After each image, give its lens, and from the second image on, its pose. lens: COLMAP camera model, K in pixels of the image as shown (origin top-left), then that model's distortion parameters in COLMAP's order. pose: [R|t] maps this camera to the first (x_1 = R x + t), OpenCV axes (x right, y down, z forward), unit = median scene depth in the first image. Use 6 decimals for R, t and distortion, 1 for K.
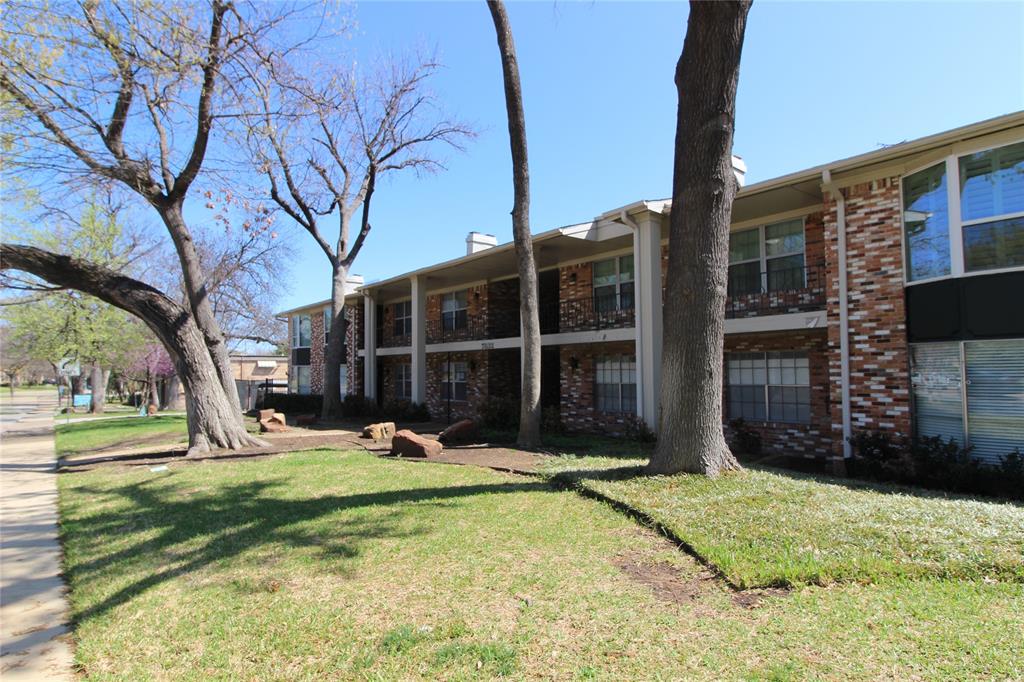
lens RADIAL K [[567.2, 0, 512.7], [0, 567.2, 343.2], [0, 0, 1]] dist [-0.001351, -0.000383]
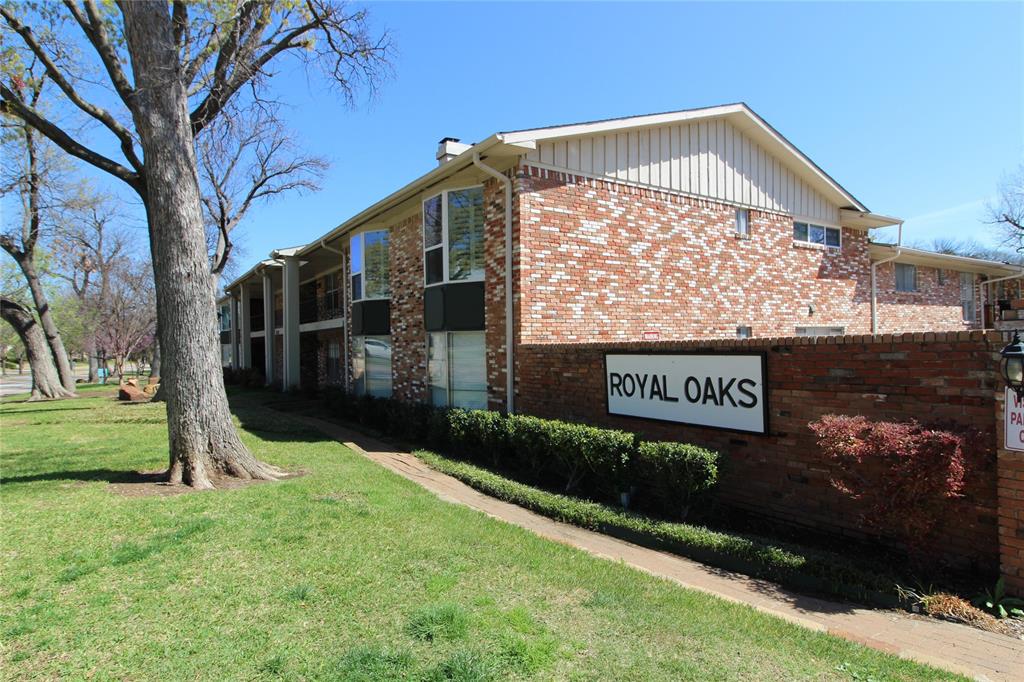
lens RADIAL K [[567.2, 0, 510.9], [0, 567.2, 341.9], [0, 0, 1]] dist [-0.001351, -0.000383]
pose [[0.995179, -0.012767, -0.097239, 1.037820], [0.017755, 0.998561, 0.050607, -0.050785], [0.096453, -0.052090, 0.993974, -0.586523]]
